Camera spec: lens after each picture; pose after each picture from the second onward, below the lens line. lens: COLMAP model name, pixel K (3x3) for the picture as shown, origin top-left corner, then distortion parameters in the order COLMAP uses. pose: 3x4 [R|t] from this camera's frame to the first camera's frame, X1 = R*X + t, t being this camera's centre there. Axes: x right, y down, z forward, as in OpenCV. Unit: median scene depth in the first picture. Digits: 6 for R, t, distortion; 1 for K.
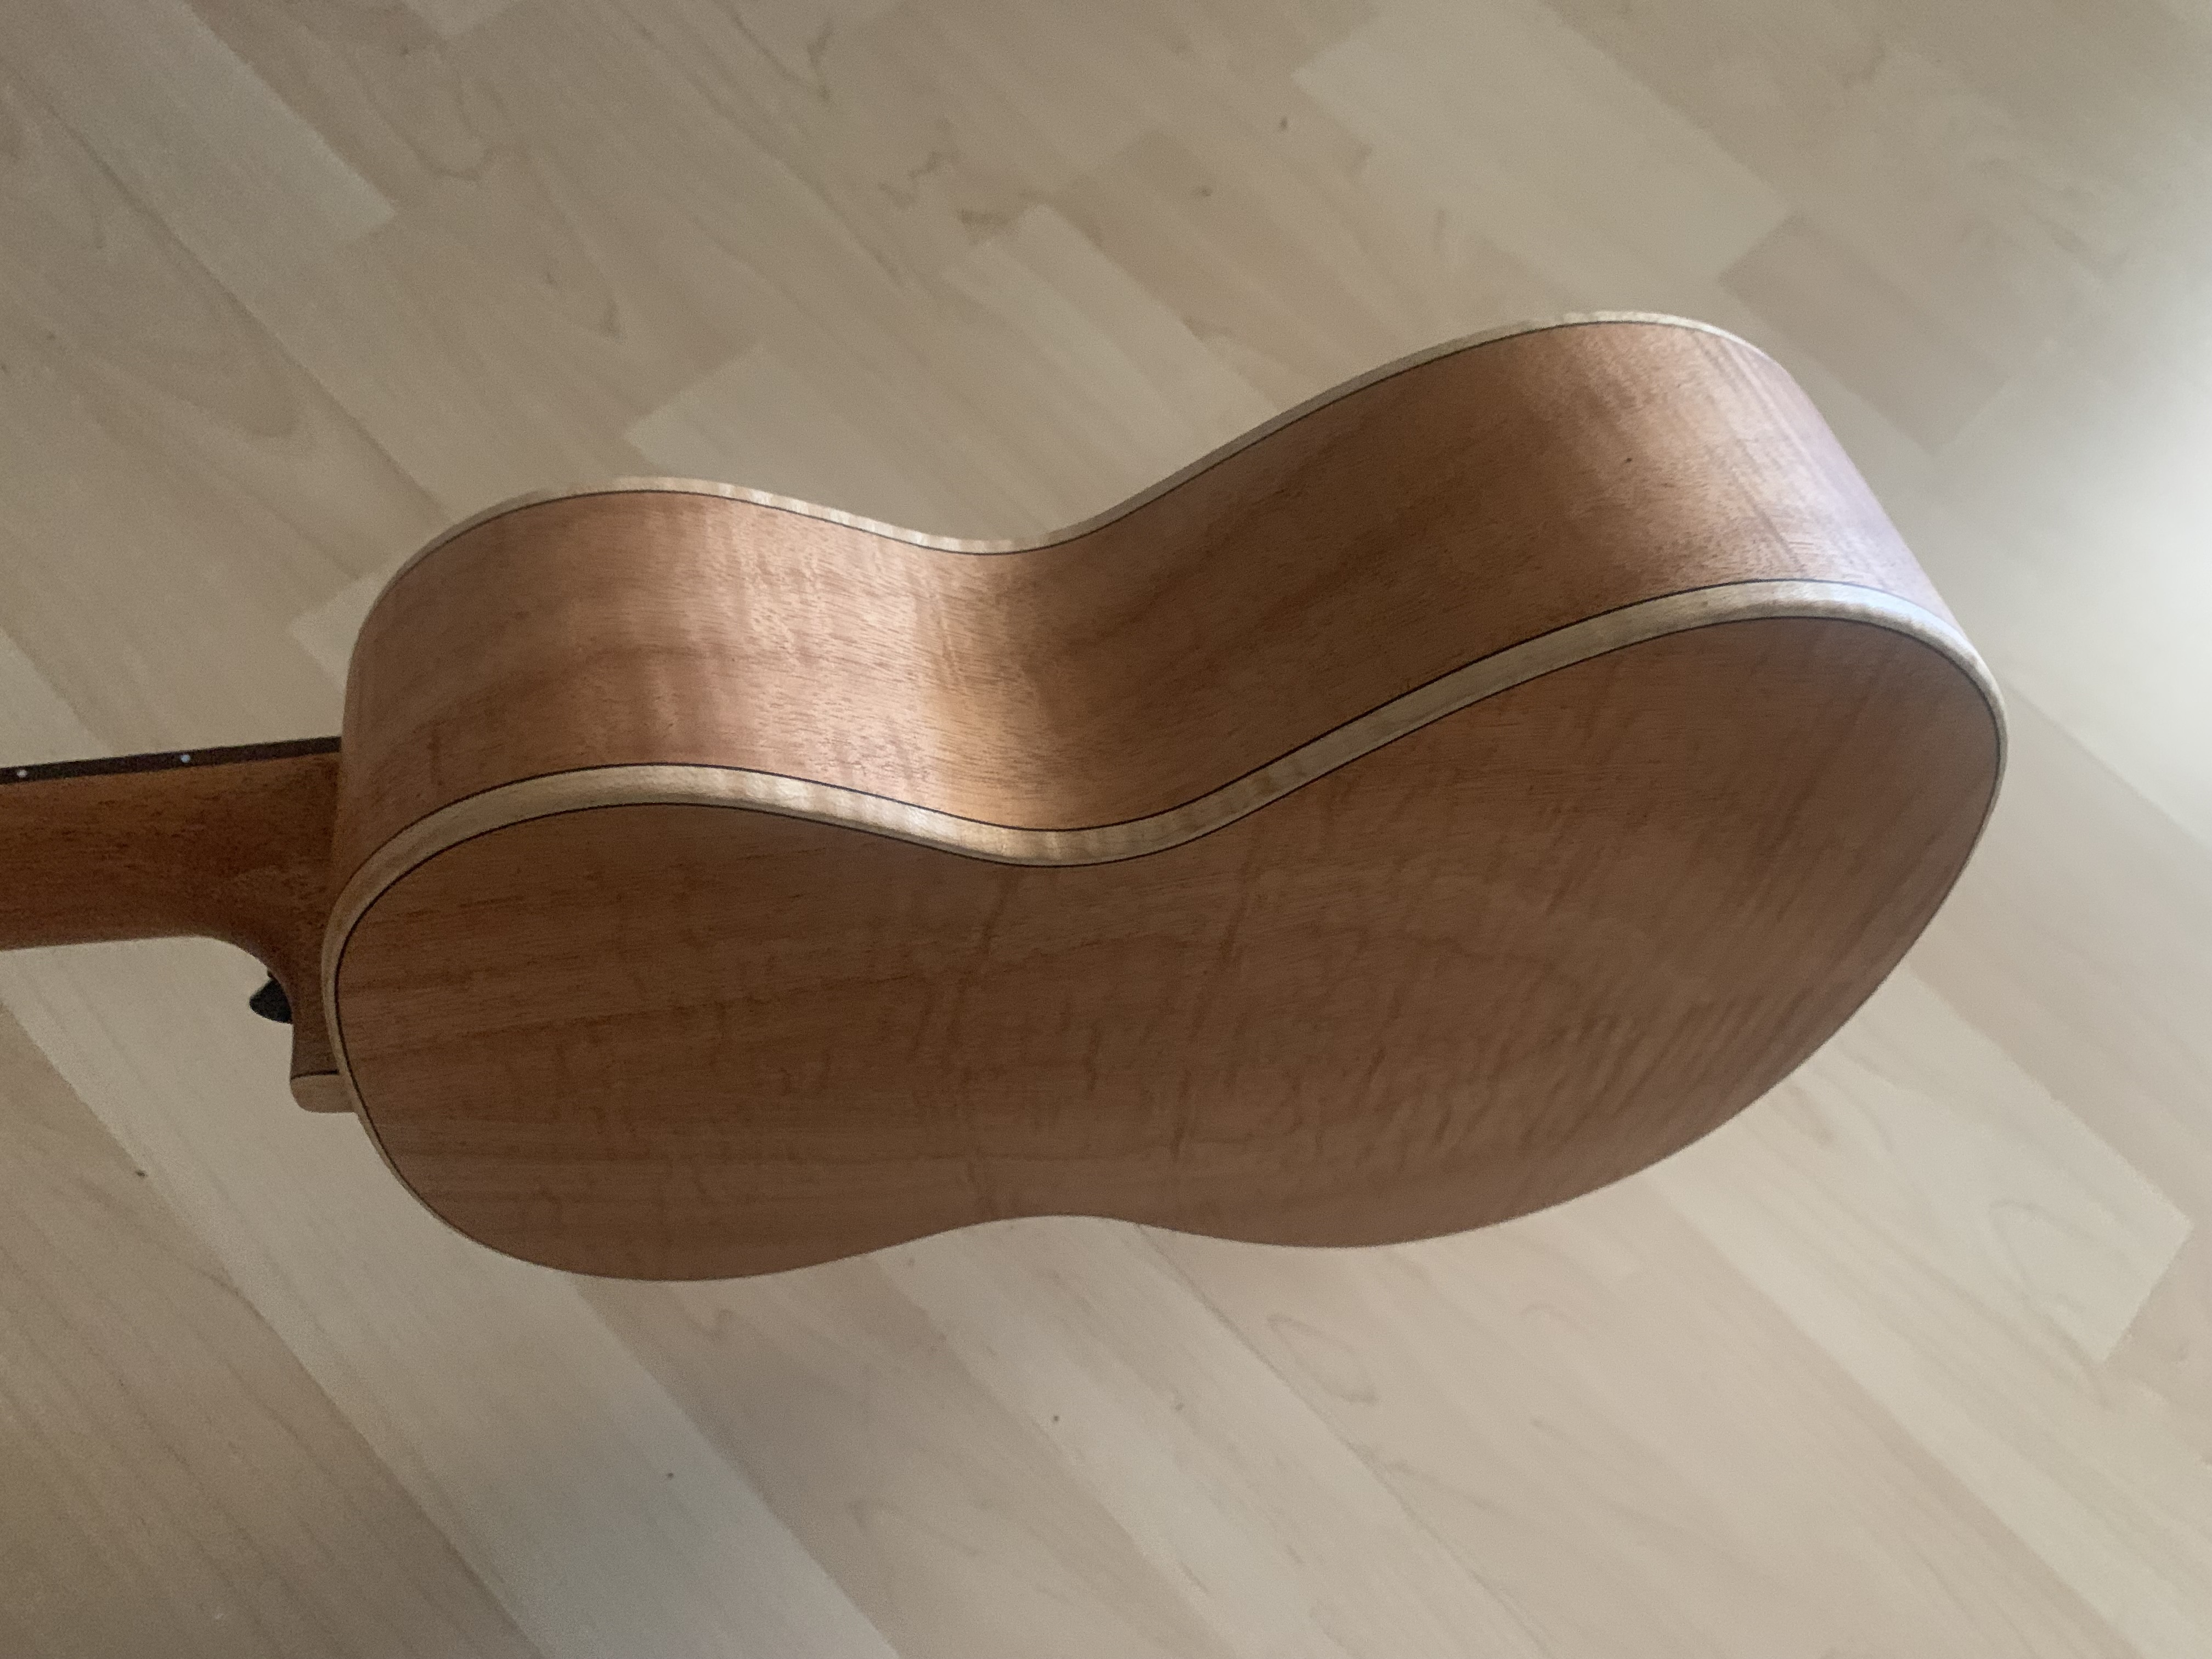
lens RADIAL K [[1695.2, 0, 1106.0], [0, 1695.2, 829.5], [0, 0, 1]] dist [0.011071, -0.000531]
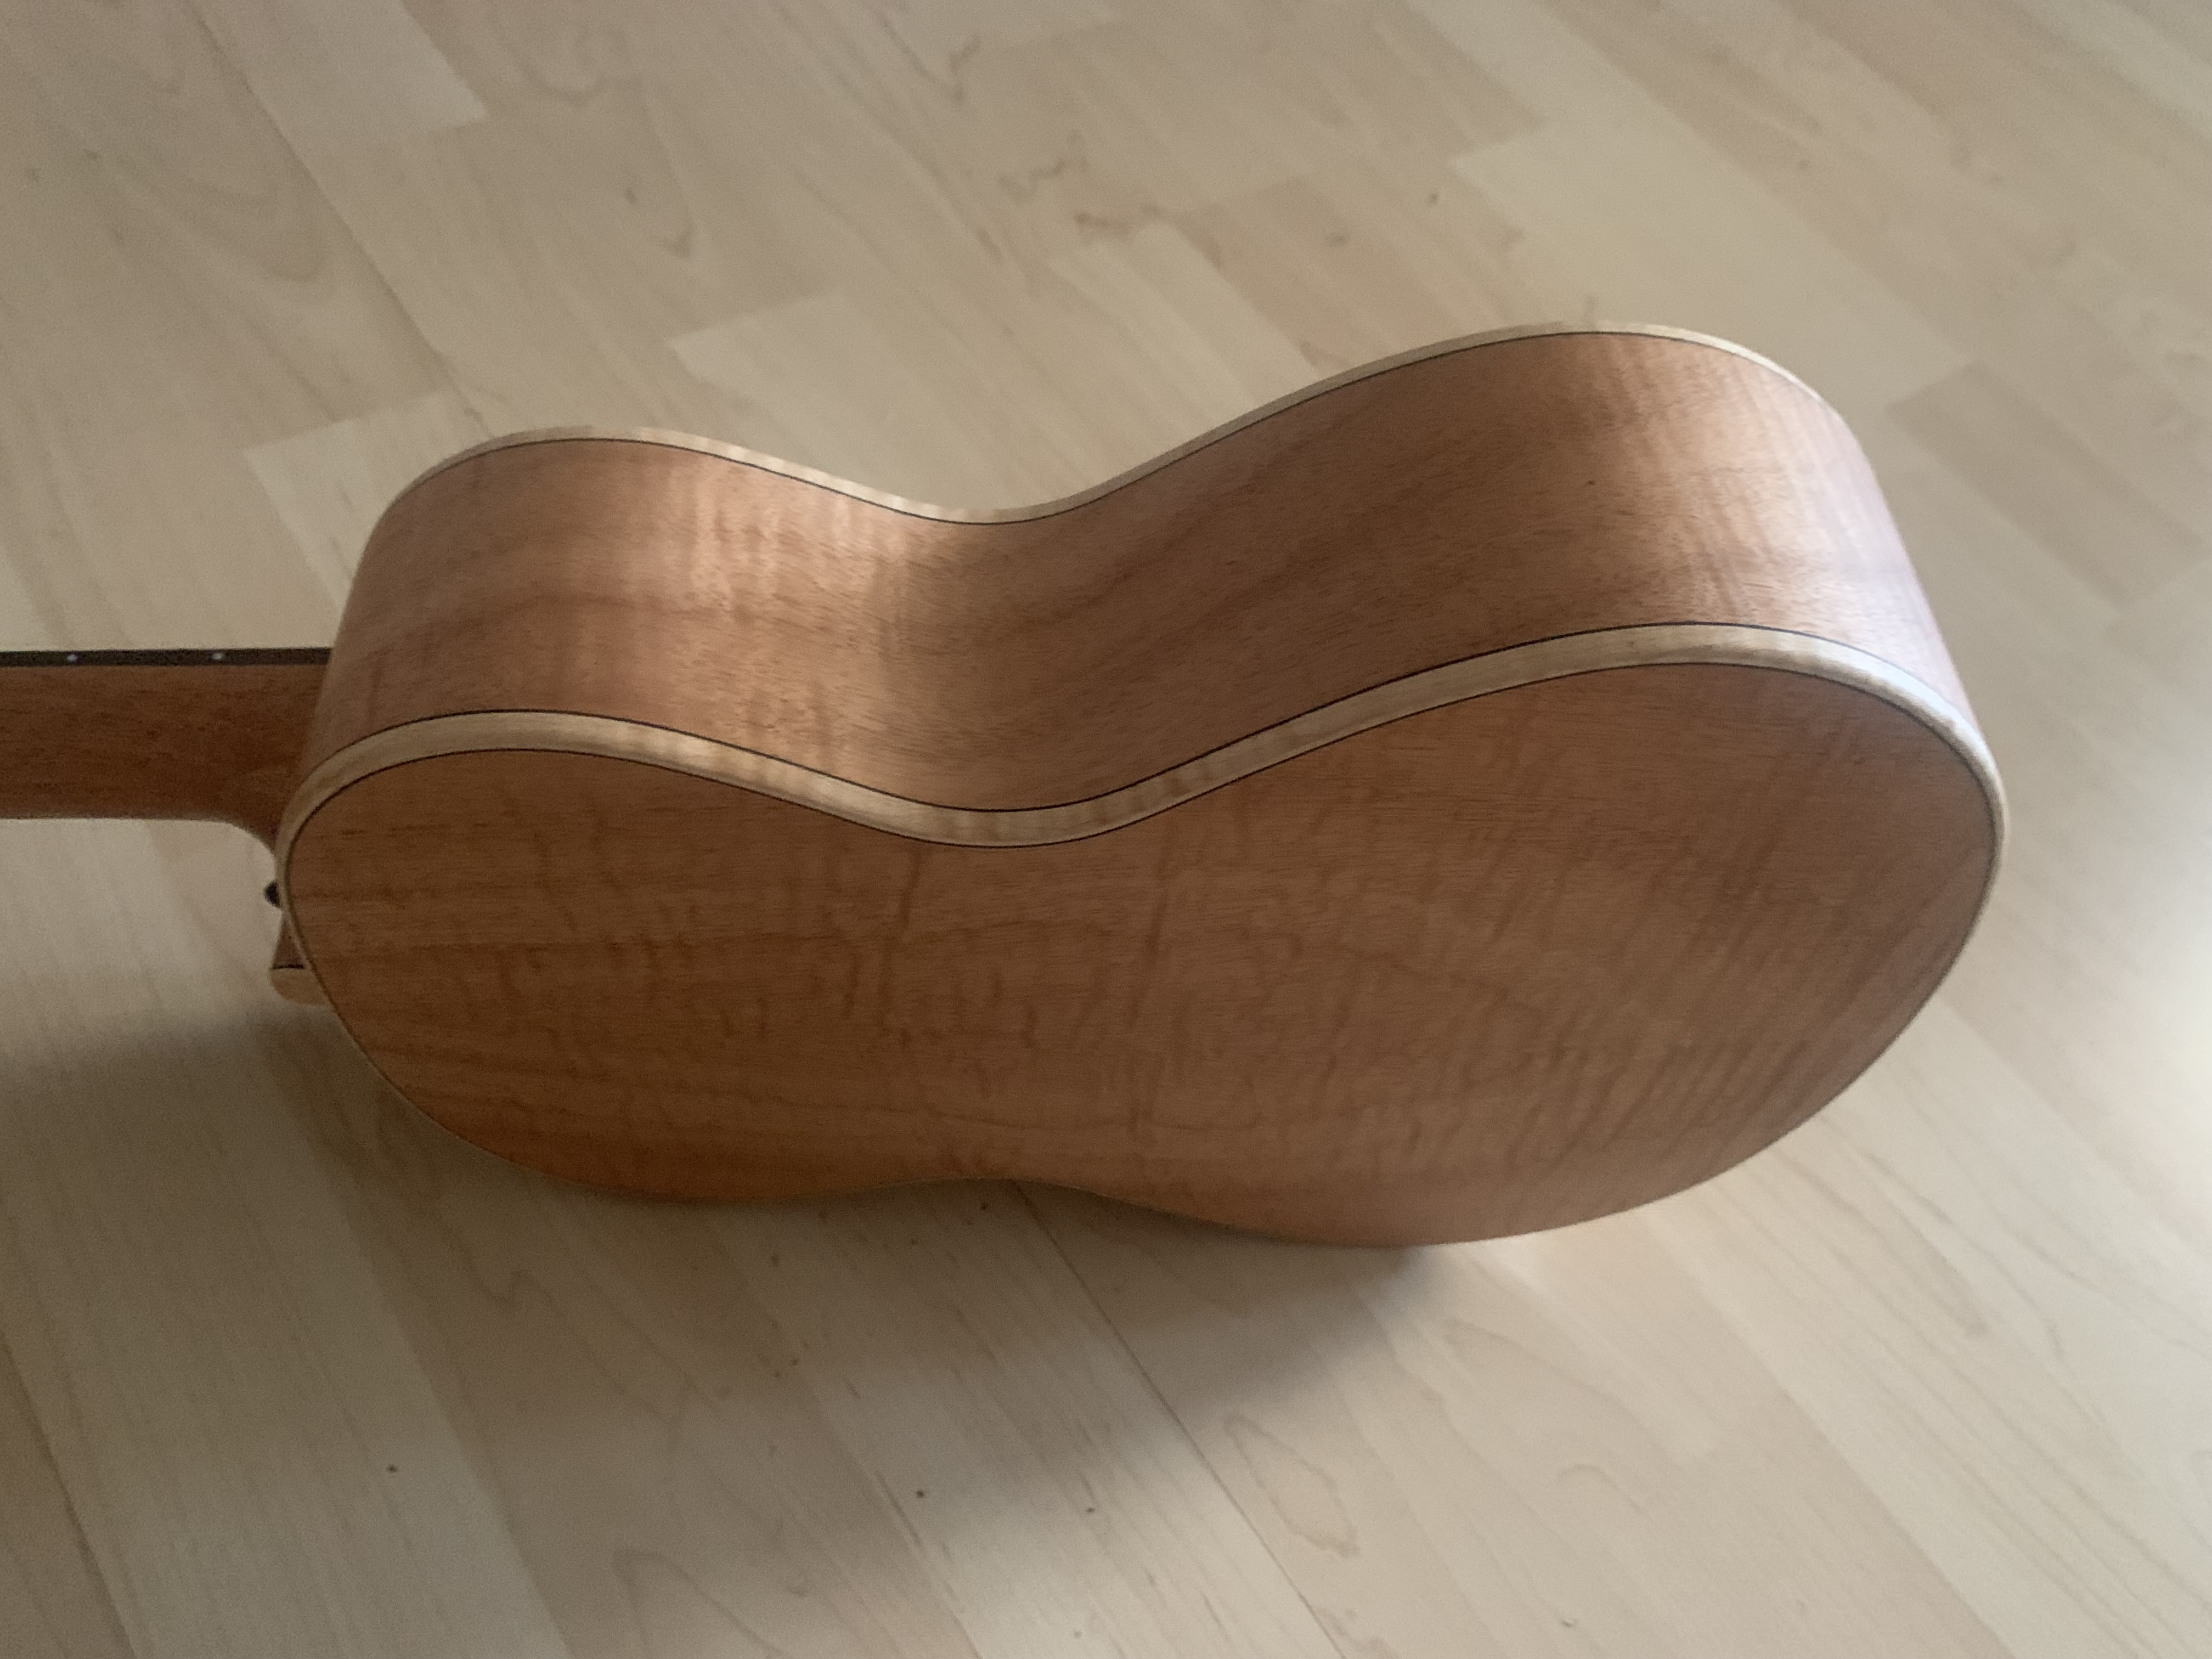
lens RADIAL K [[1693.2, 0, 1105.6], [0, 1693.2, 791.3], [0, 0, 1]] dist [0.010793, -0.003012]
pose [[0.988247, 0.095682, -0.119221, 0.162482], [-0.093638, 0.995349, 0.022640, -0.039234], [0.120833, -0.011210, 0.992610, 0.017398]]
